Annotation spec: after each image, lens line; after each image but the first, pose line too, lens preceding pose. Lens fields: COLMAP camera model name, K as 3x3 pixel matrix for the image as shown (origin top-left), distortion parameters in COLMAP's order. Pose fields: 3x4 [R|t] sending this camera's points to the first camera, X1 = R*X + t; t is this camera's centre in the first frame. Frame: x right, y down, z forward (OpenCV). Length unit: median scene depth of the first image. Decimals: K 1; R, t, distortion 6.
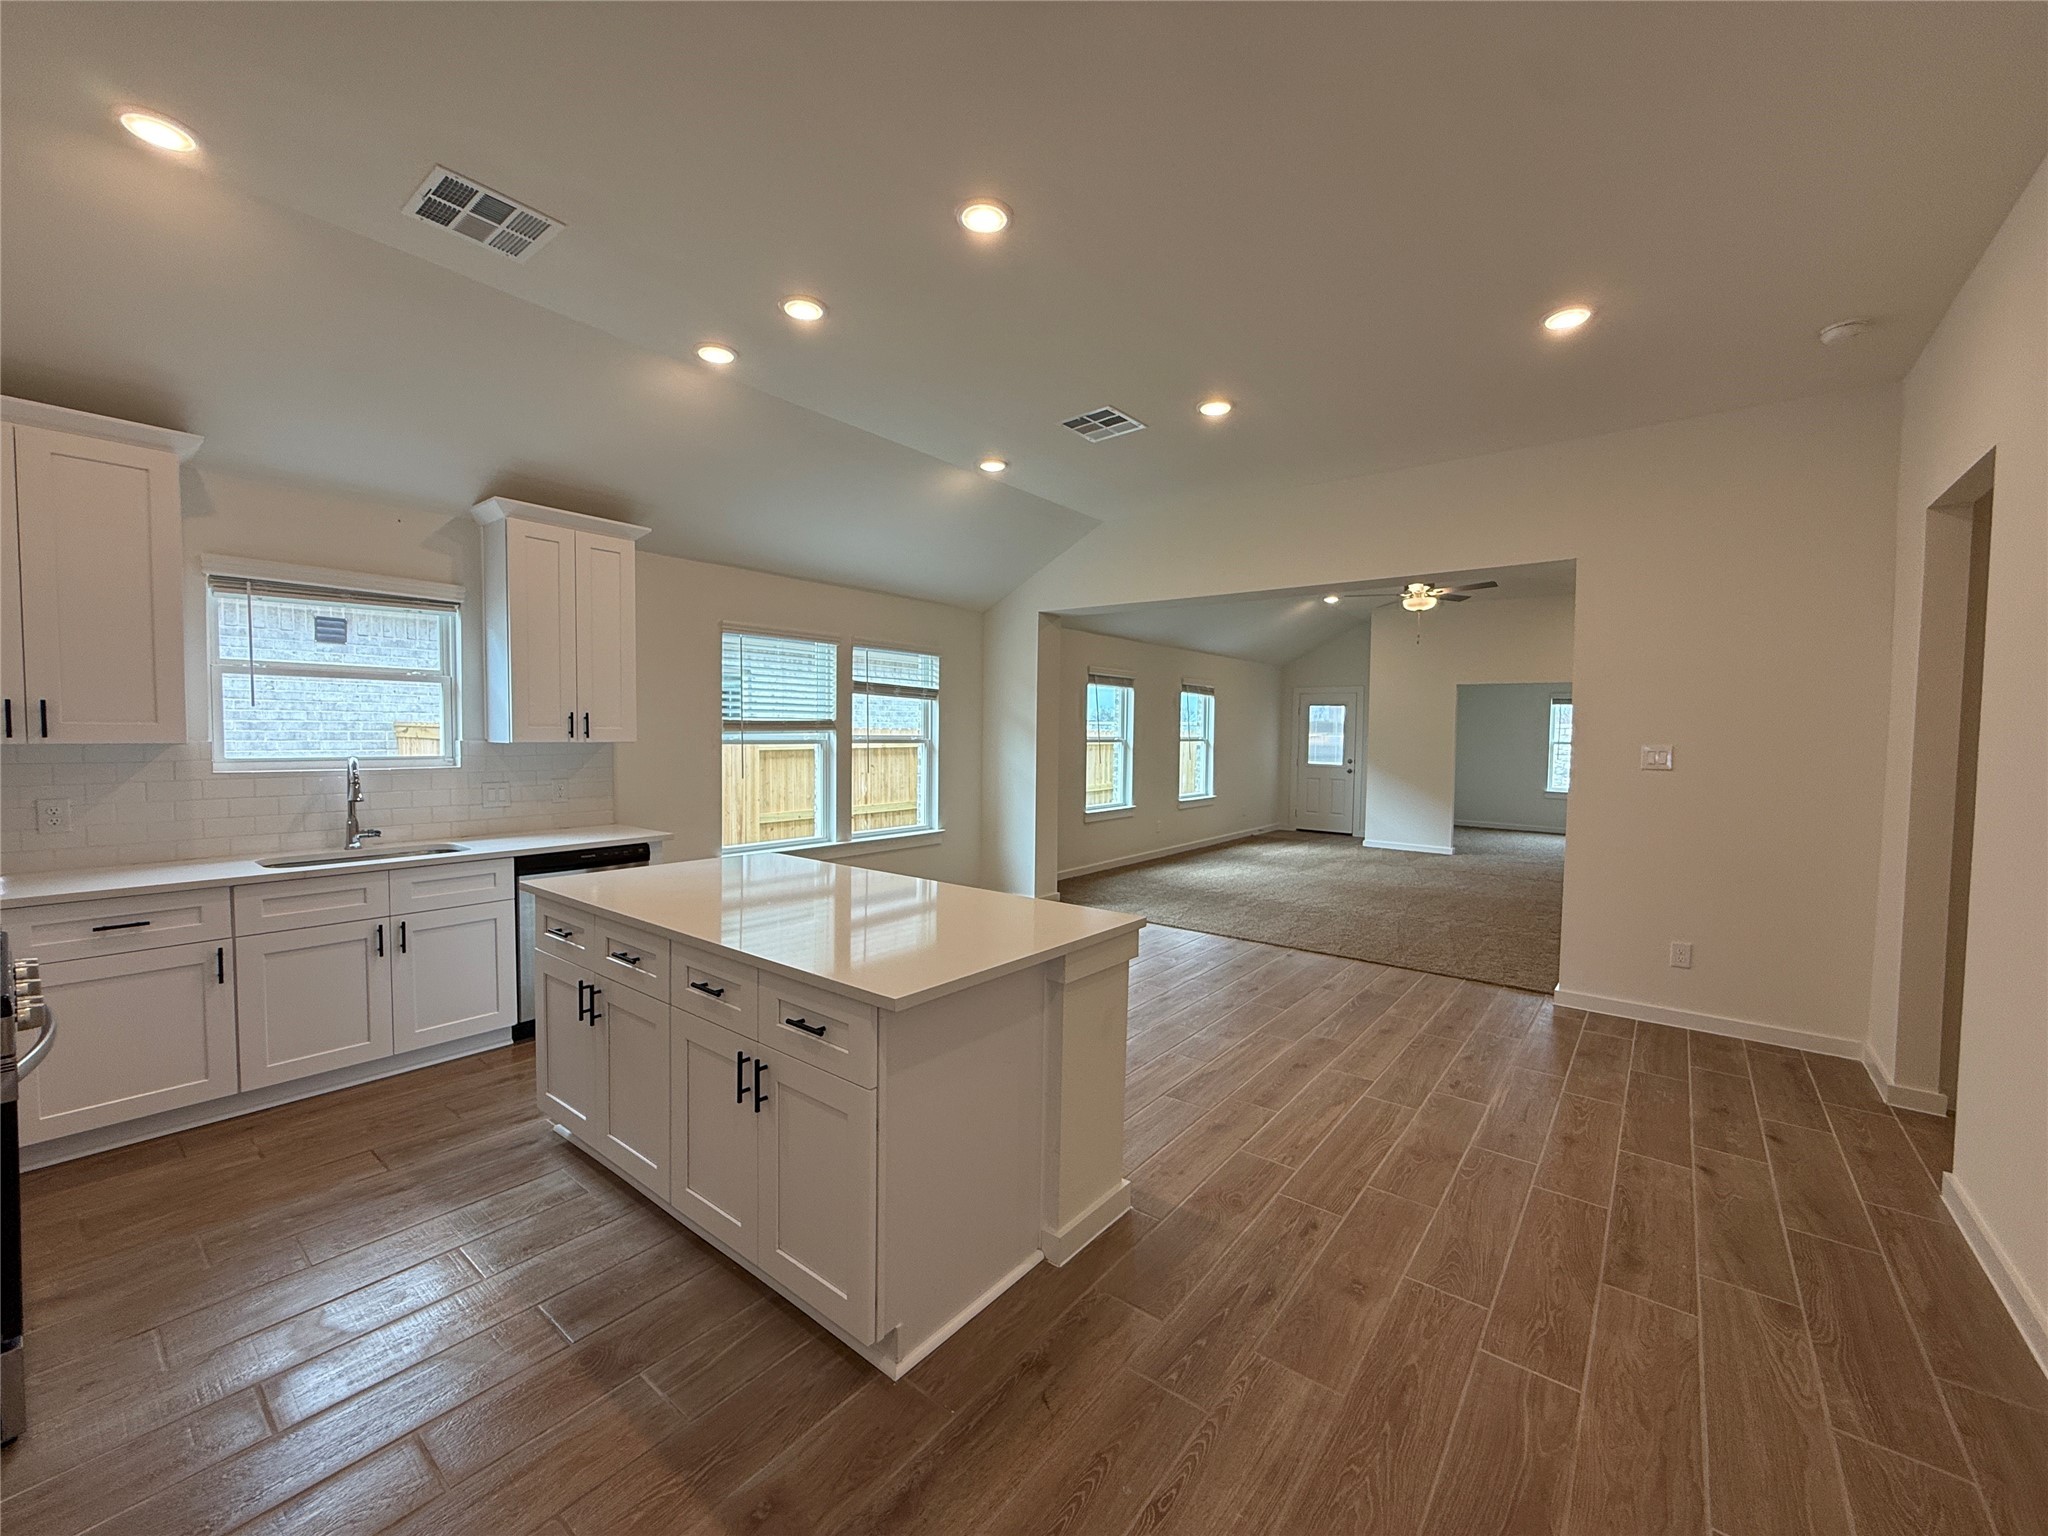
lens RADIAL K [[820.6, 0, 1021.3], [0, 820.6, 766.5], [0, 0, 1]] dist [0.000366, 0.000645]
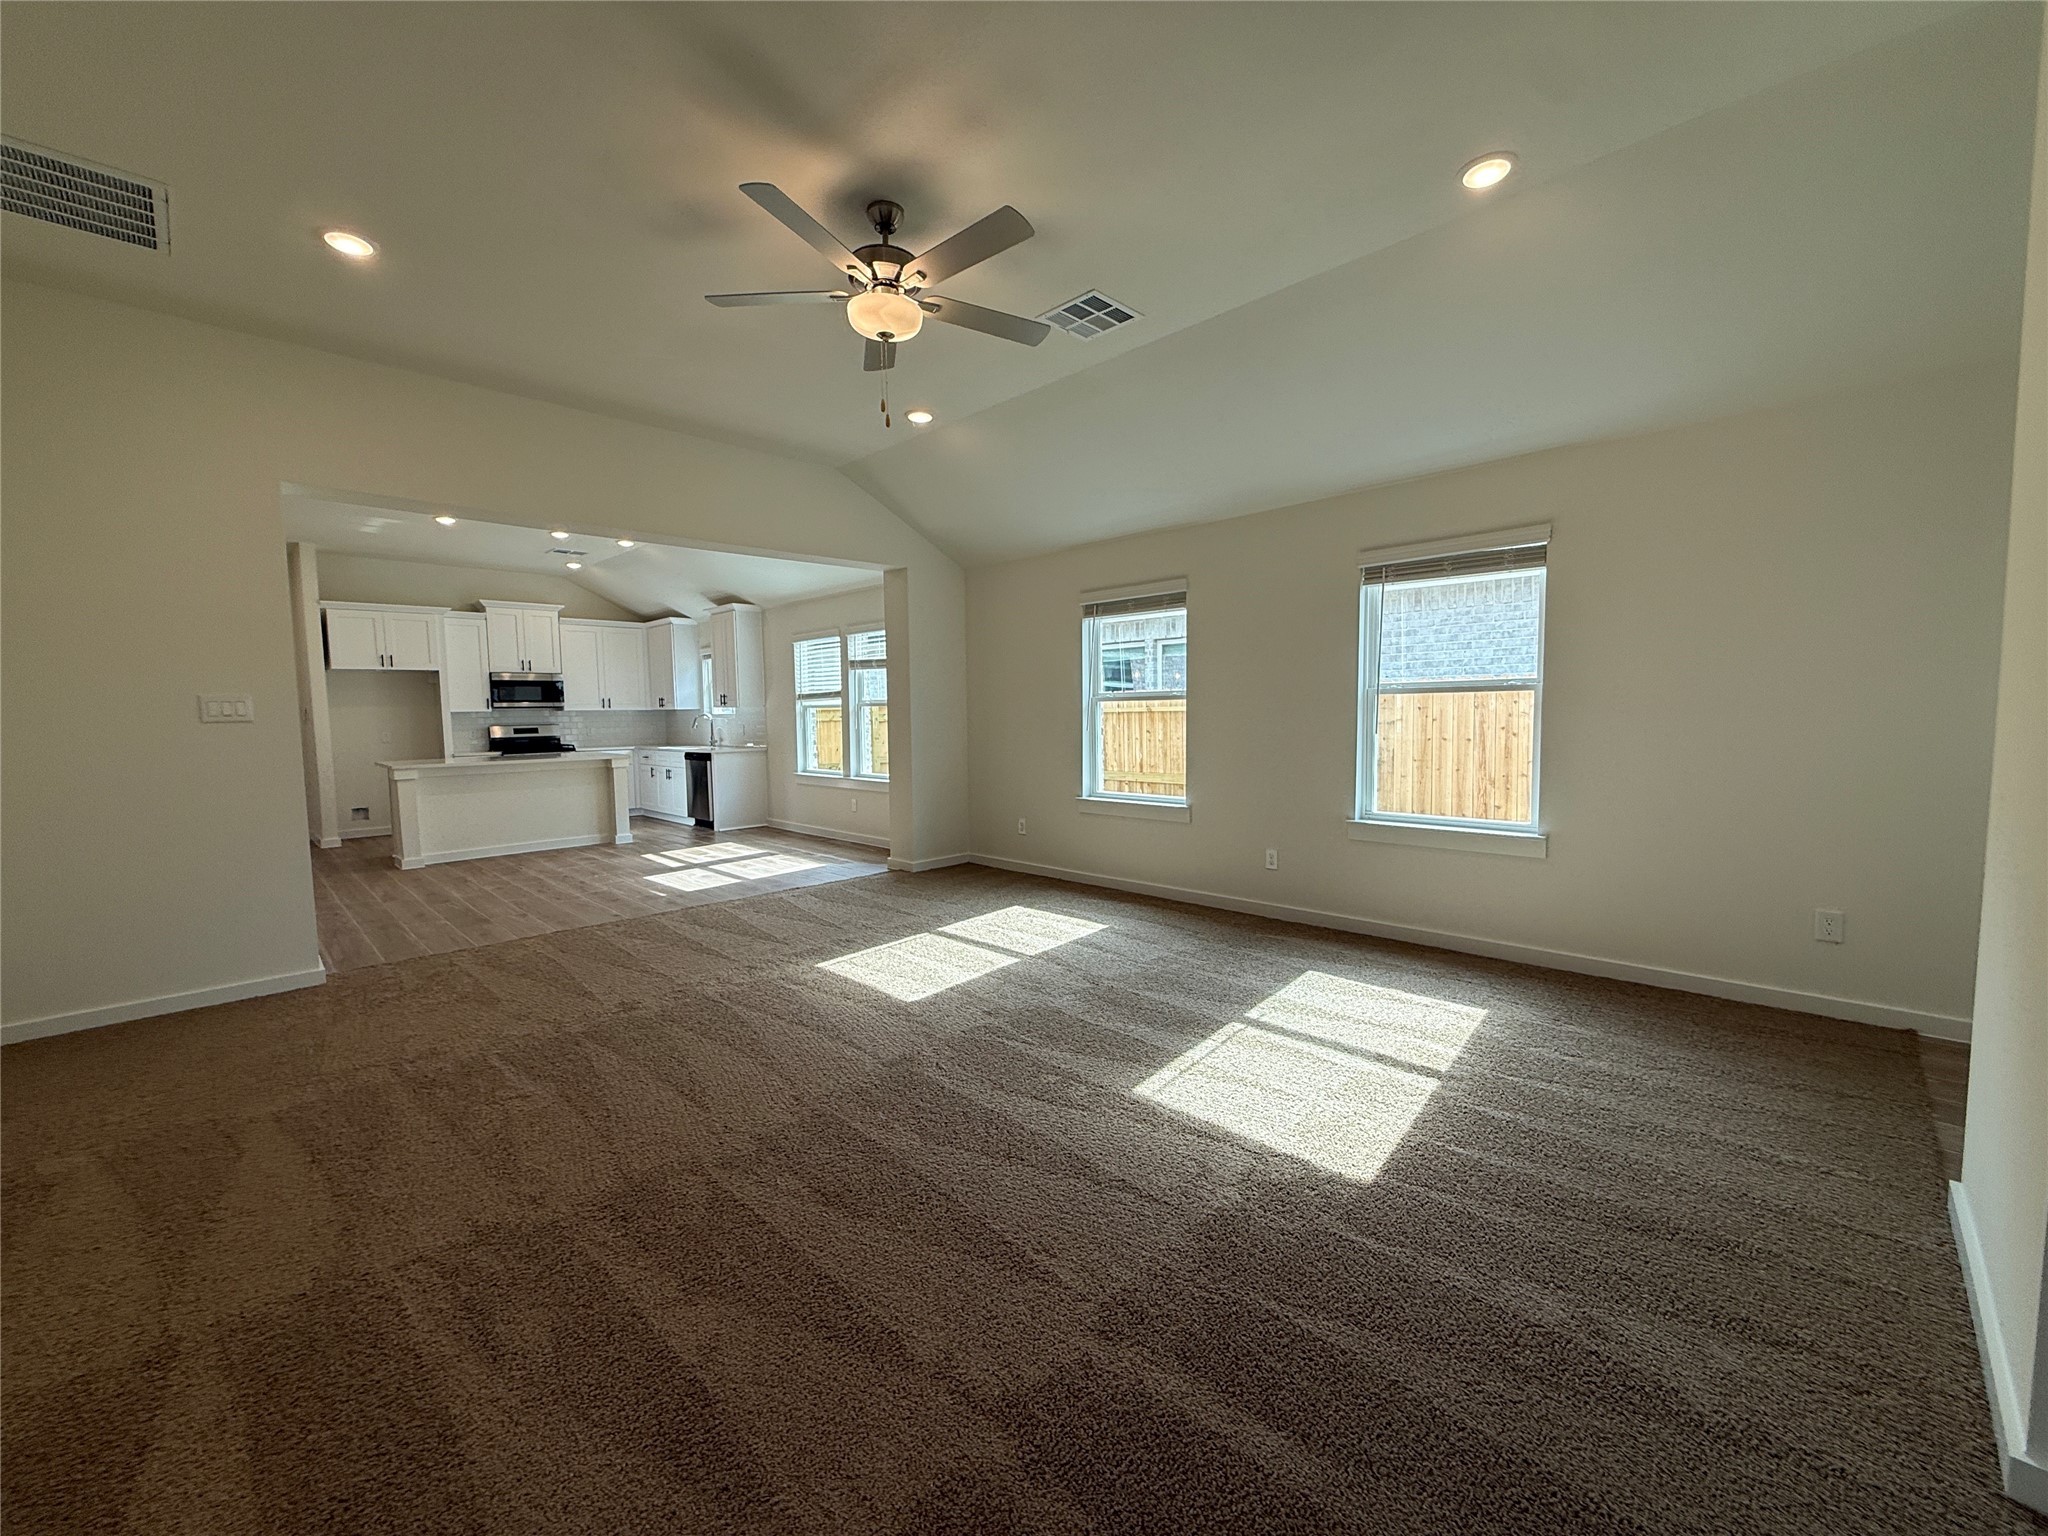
lens RADIAL K [[820.6, 0, 1021.3], [0, 820.6, 766.5], [0, 0, 1]] dist [0.000366, 0.000645]
pose [[-0.111793, 0.056337, -0.992133, 2.211370], [-0.029893, 0.997749, 0.060025, -0.037985], [0.993282, 0.036368, -0.109857, 2.822488]]
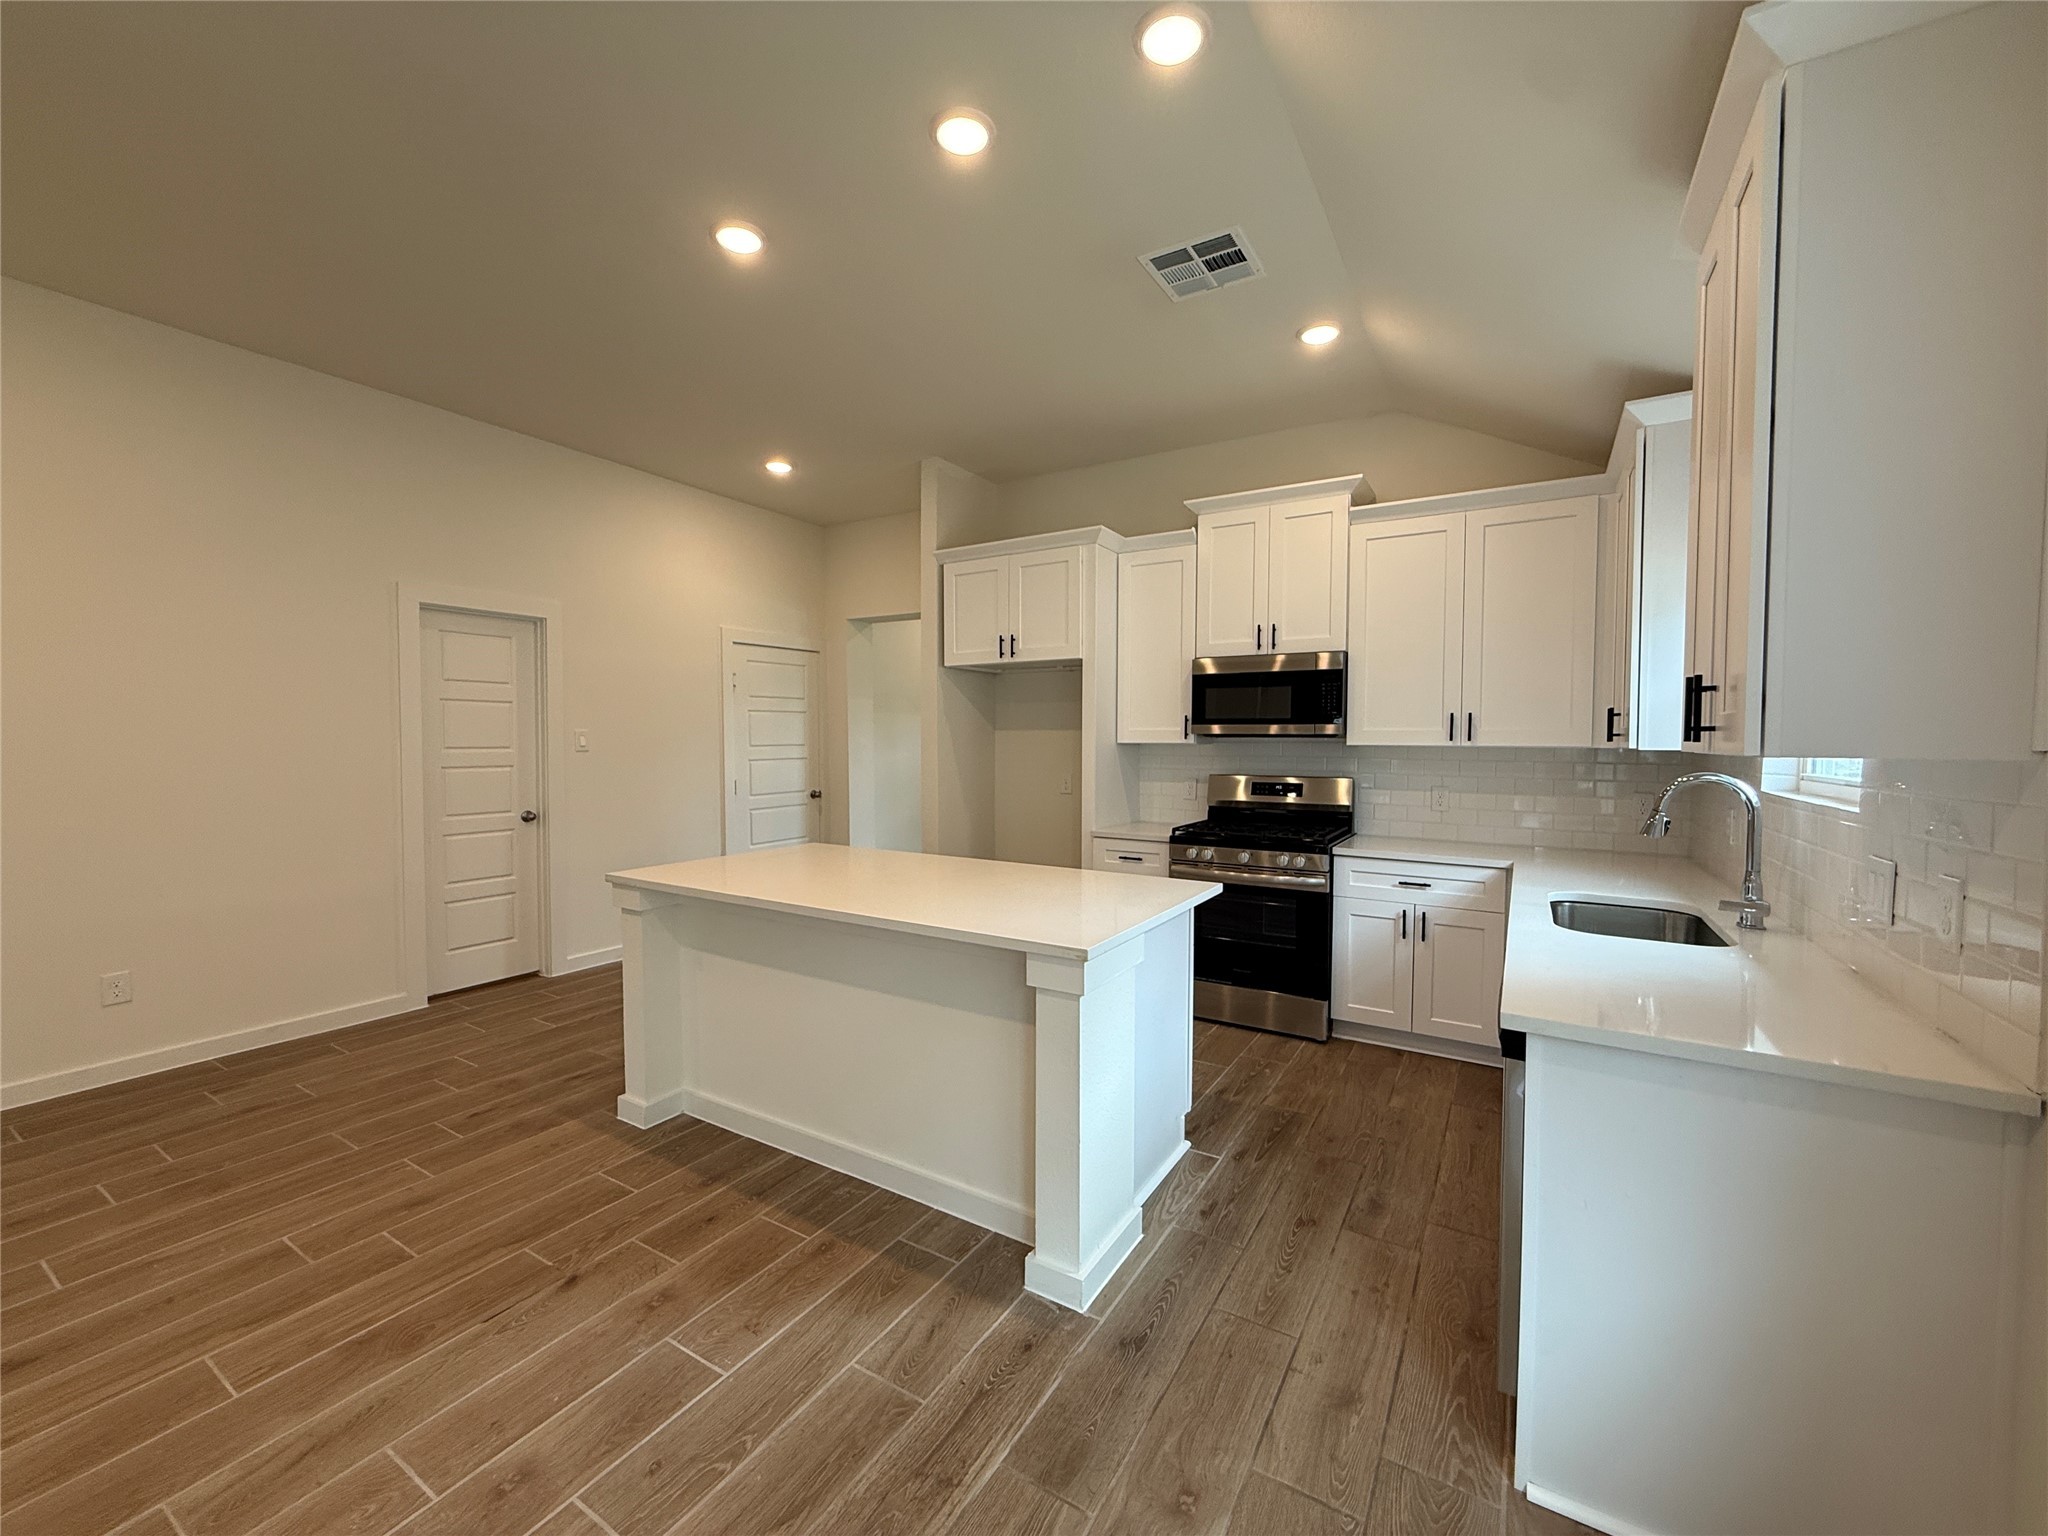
lens RADIAL K [[817.0, 0, 1024.0], [0, 817.0, 768.0], [0, 0, 1]] dist [0.000711, 0.000172]
pose [[-0.992079, -0.014492, -0.124774, -0.245031], [-0.024687, 0.996445, 0.080552, -0.065511], [0.123163, 0.082994, -0.988910, 1.829013]]
